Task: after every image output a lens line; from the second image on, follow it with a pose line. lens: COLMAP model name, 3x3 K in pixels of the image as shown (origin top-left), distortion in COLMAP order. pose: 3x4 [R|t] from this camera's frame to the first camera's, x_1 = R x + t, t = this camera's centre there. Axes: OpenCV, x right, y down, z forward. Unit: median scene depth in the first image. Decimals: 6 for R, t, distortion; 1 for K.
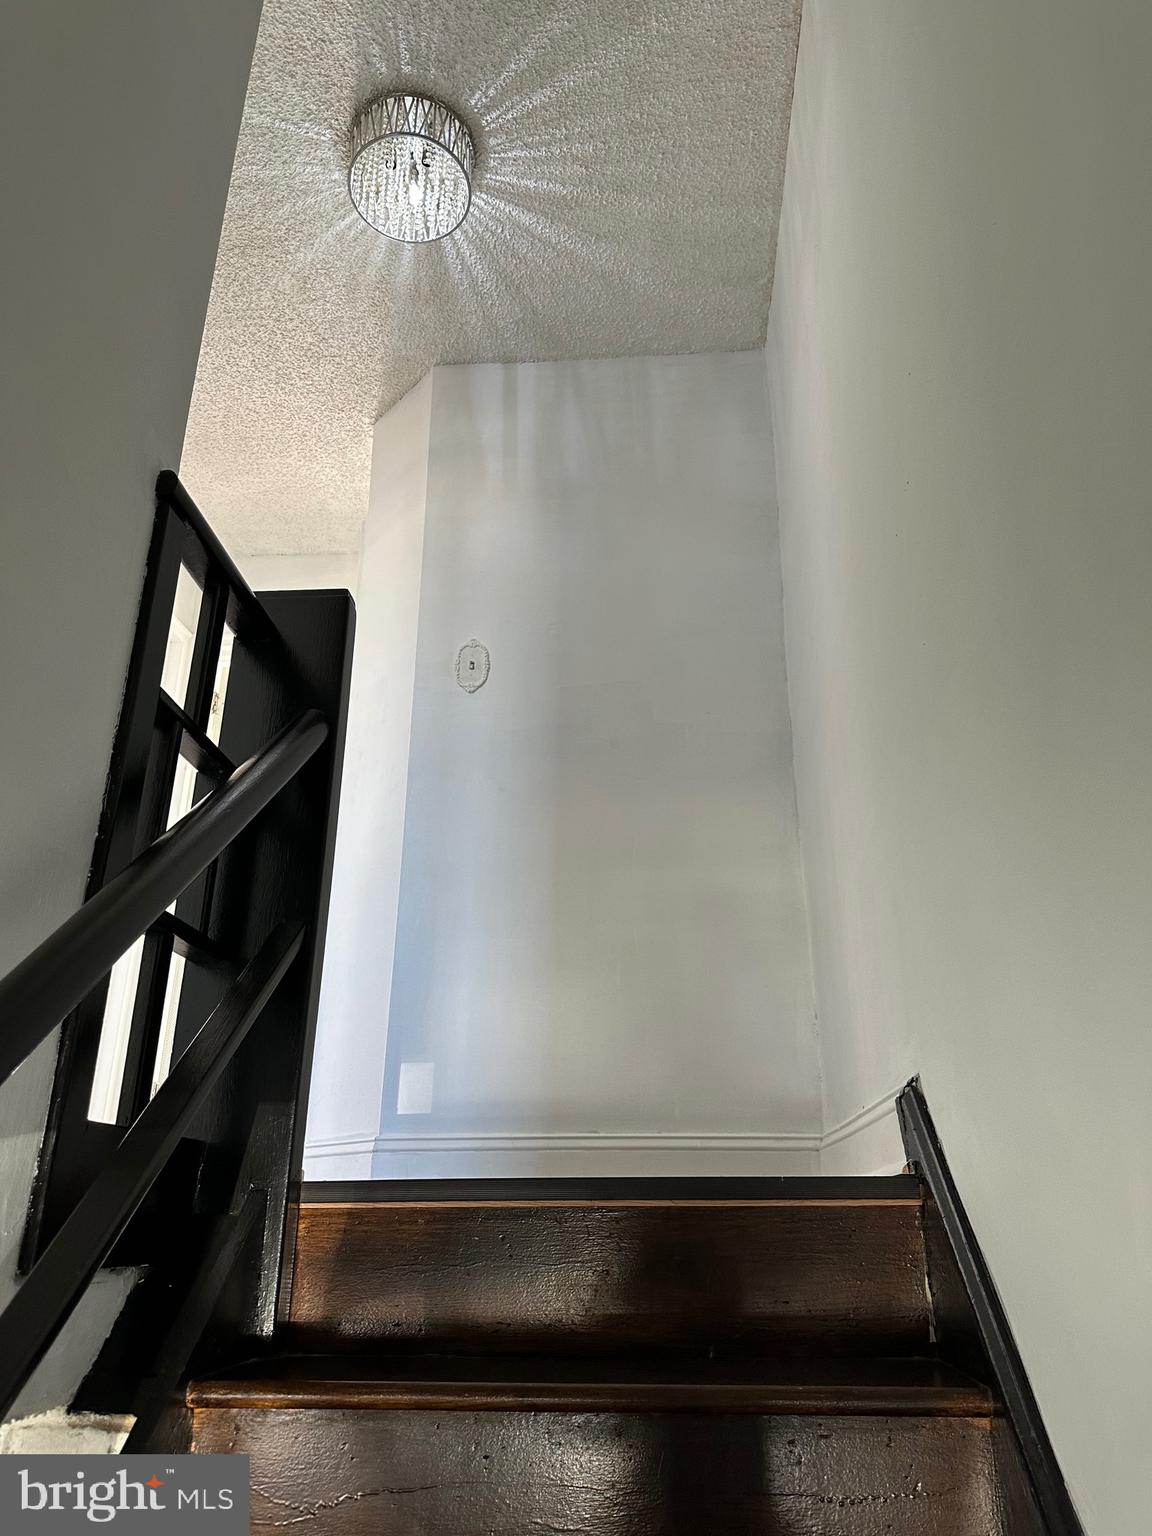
lens RADIAL K [[1086.7, 0, 579.9], [0, 1086.7, 766.0], [0, 0, 1]] dist [0.086129, -0.115394]
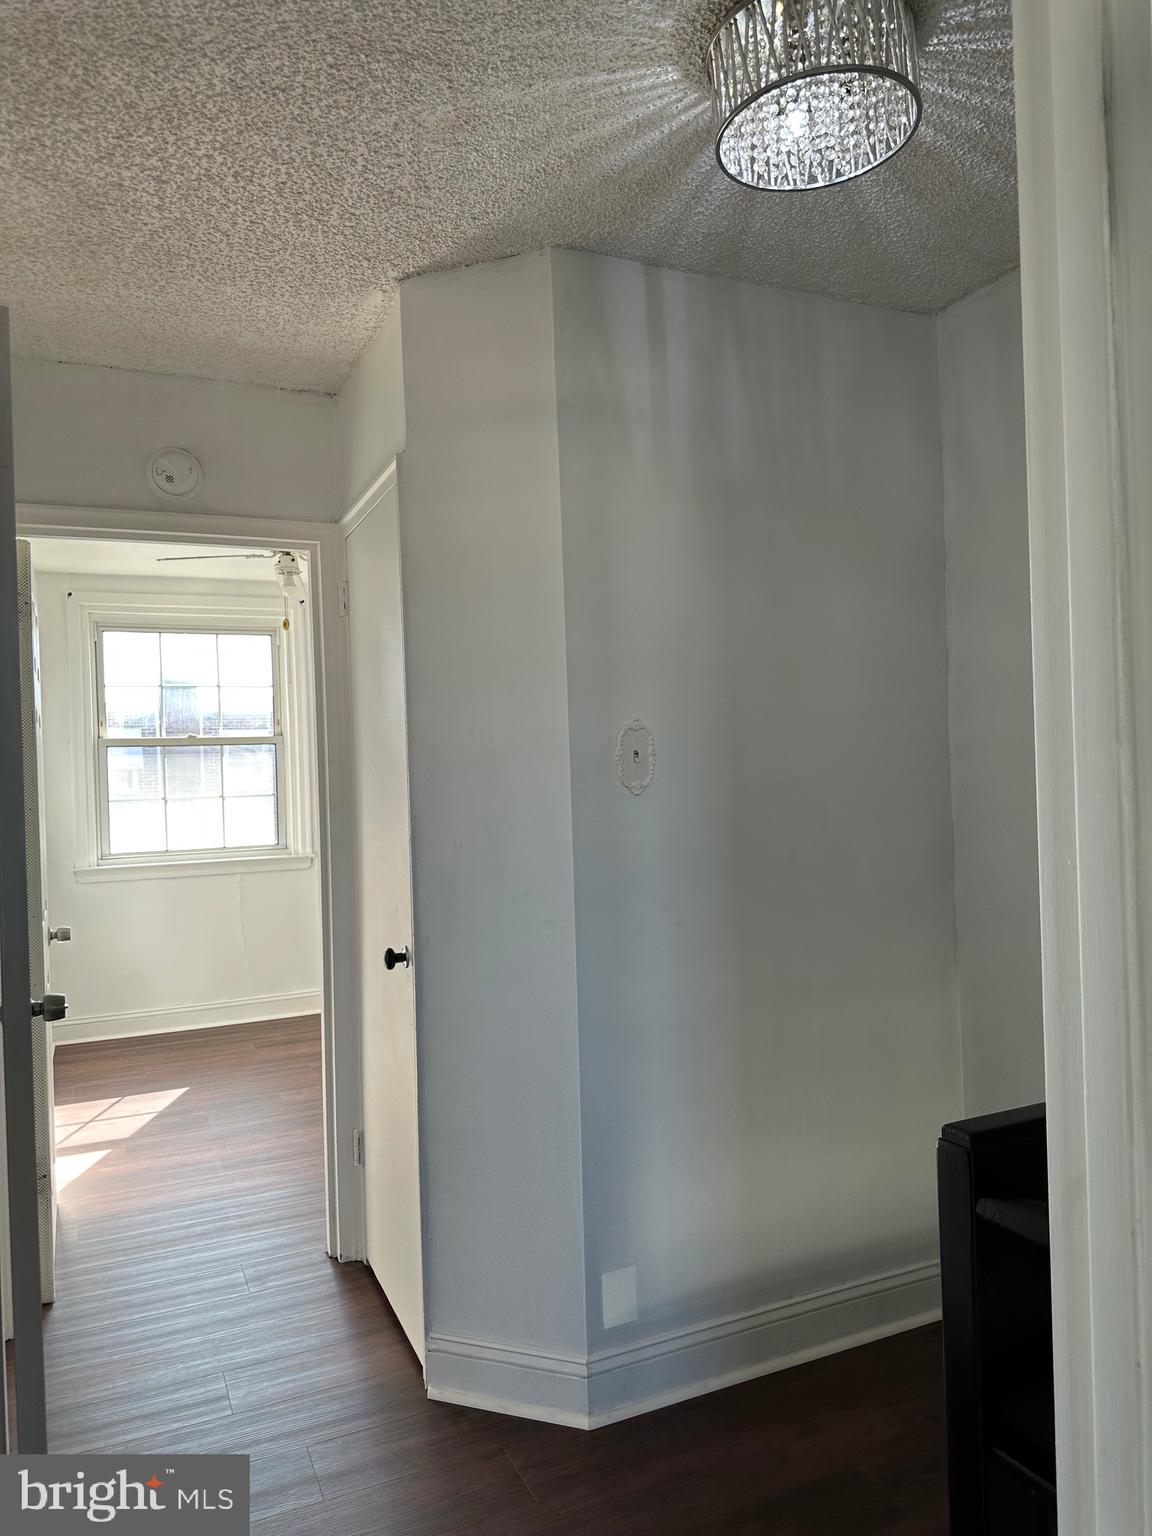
lens RADIAL K [[1086.7, 0, 578.1], [0, 1086.7, 766.5], [0, 0, 1]] dist [0.086129, -0.115394]
pose [[0.875599, -0.035647, 0.481722, -0.466789], [-0.150448, 0.927542, 0.342099, -0.316179], [-0.459012, -0.372016, 0.806791, 0.360621]]
